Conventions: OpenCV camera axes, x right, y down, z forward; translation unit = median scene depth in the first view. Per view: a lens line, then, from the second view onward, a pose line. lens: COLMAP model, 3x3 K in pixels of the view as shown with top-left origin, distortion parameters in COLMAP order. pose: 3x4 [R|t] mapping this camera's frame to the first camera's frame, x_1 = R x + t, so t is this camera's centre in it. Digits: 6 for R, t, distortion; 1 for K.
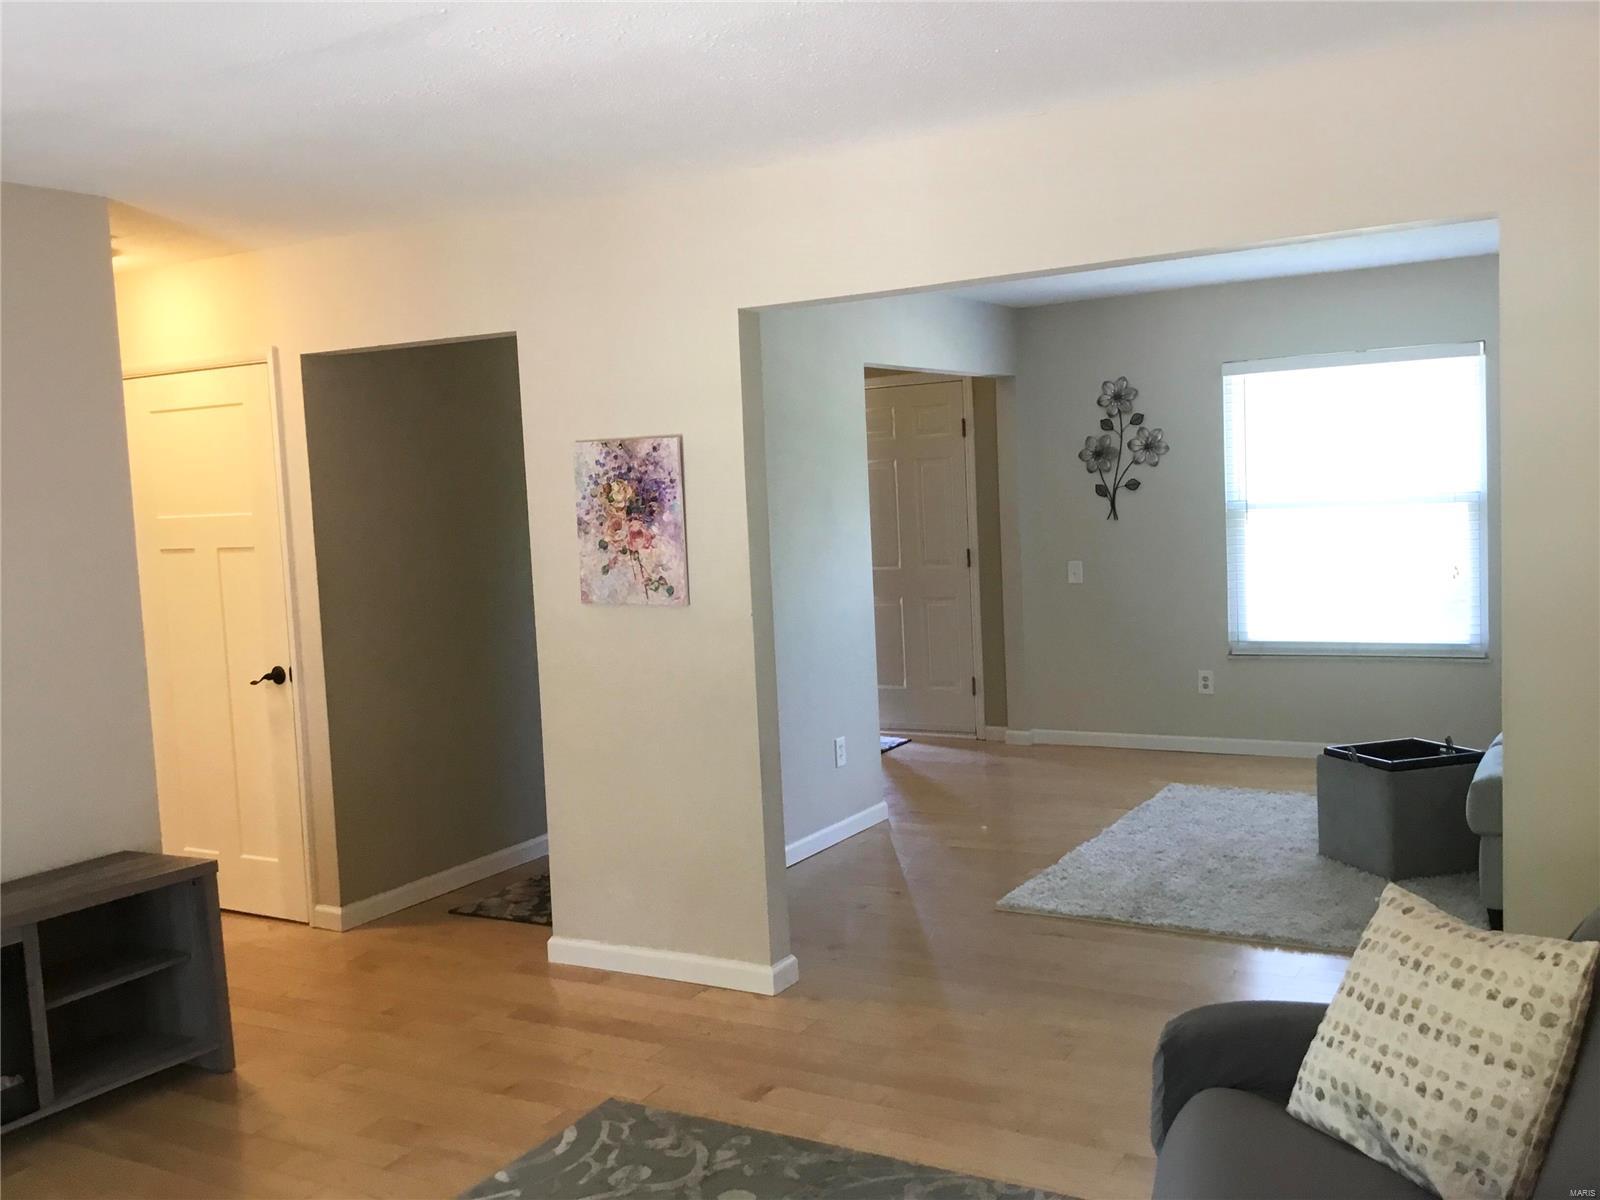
lens RADIAL K [[1452.6, 0, 776.5], [0, 1452.6, 604.9], [0, 0, 1]] dist [0.178938, -0.361378]
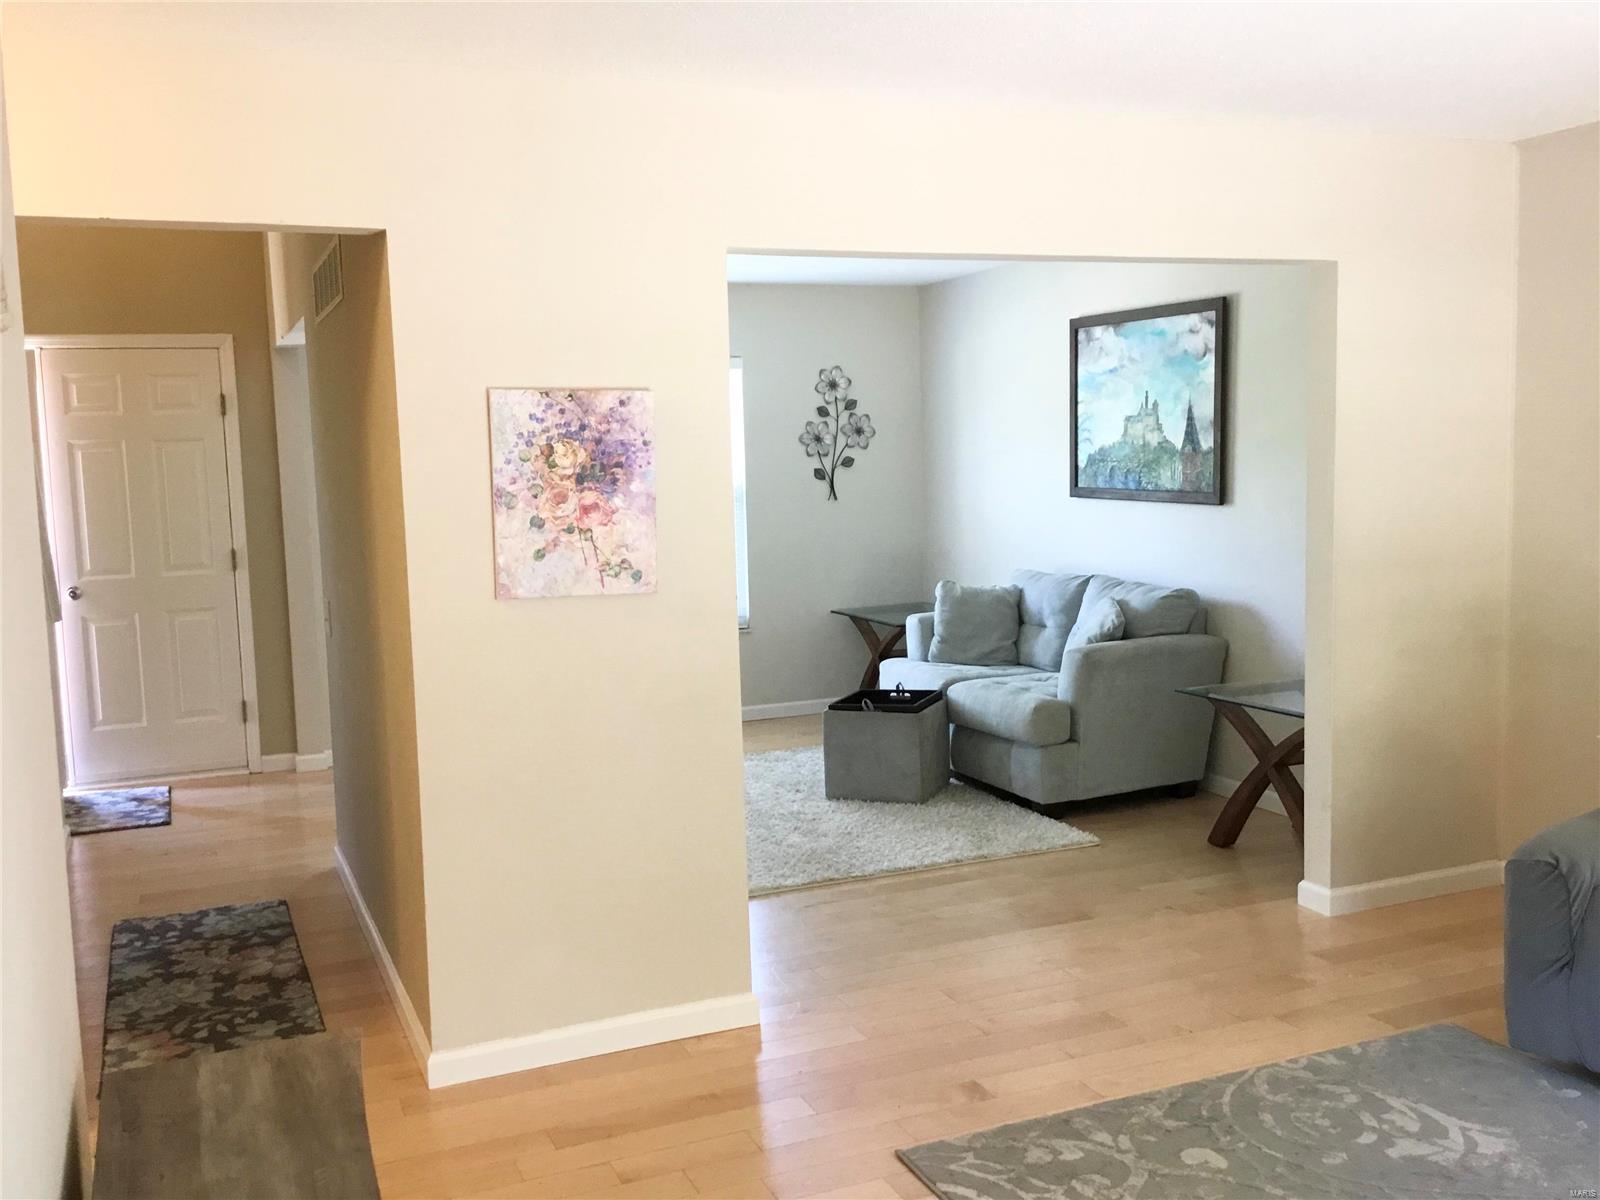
lens RADIAL K [[1452.6, 0, 776.5], [0, 1452.6, 604.9], [0, 0, 1]] dist [0.178938, -0.361378]
pose [[0.586580, -0.048199, 0.808456, -0.690039], [0.061264, 0.998008, 0.015049, -0.000848], [-0.807571, 0.040702, 0.588364, 0.441960]]
